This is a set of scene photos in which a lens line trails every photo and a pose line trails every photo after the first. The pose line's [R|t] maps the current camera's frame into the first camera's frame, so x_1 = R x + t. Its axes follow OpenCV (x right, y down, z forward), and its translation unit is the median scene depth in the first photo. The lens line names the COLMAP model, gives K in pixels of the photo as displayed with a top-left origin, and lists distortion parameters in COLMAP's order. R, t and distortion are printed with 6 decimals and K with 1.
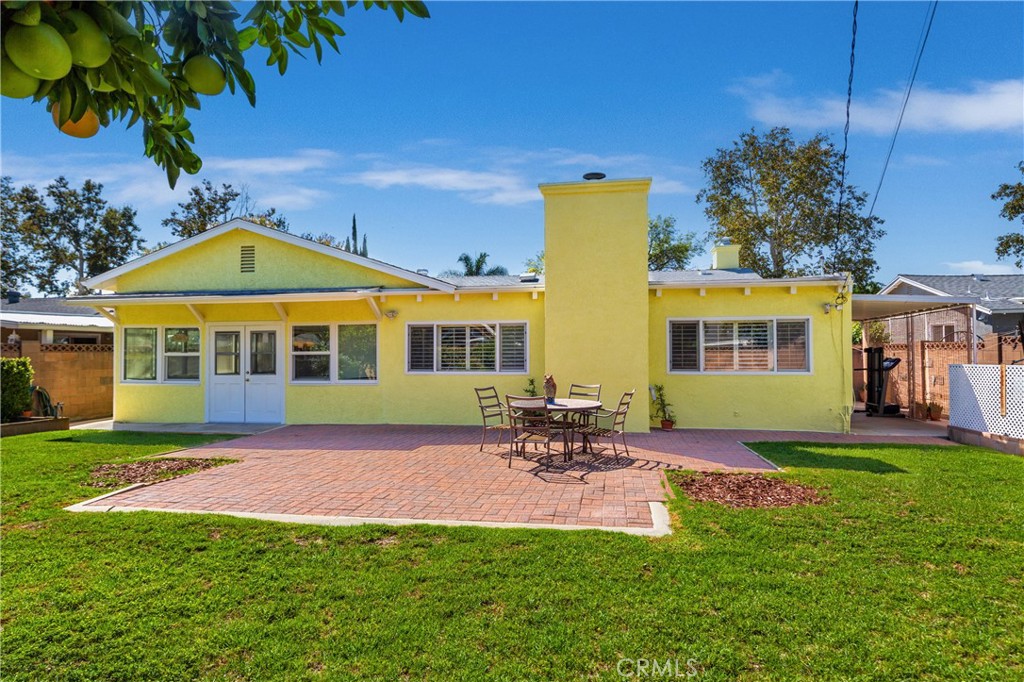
lens RADIAL K [[597.4, 0, 512.6], [0, 597.4, 341.6], [0, 0, 1]] dist [0.004920, 0.000734]
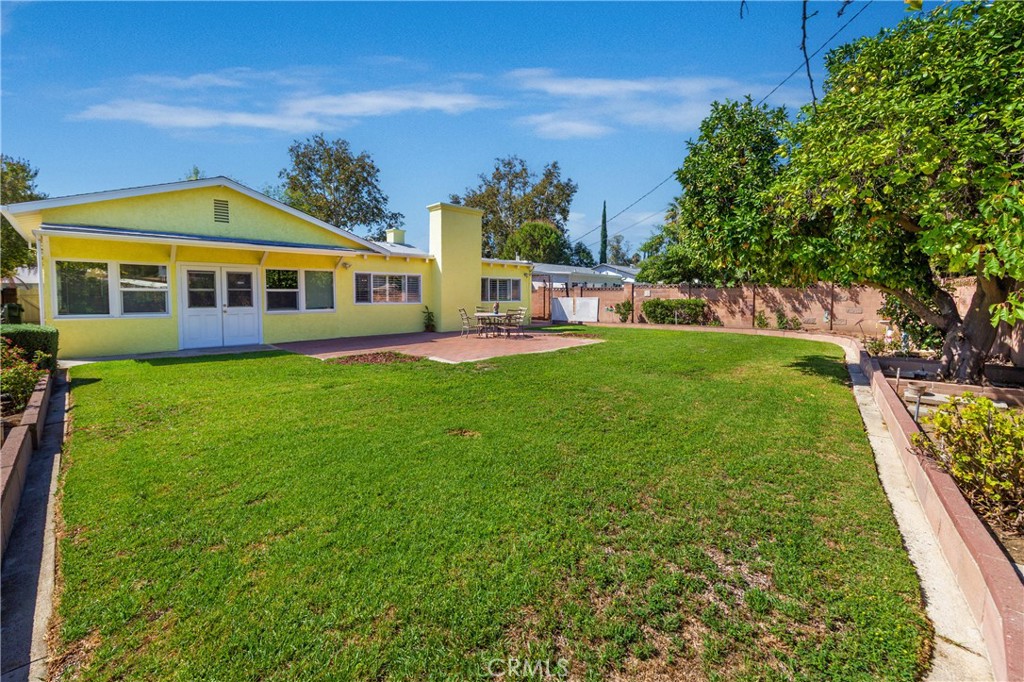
lens RADIAL K [[452.9, 0, 511.7], [0, 452.9, 338.9], [0, 0, 1]] dist [0.000553, 0.000010]
pose [[0.566871, -0.072706, 0.820592, -0.886161], [-0.023652, 0.994251, 0.104431, 0.009015], [-0.823467, -0.078608, 0.561892, -0.016916]]
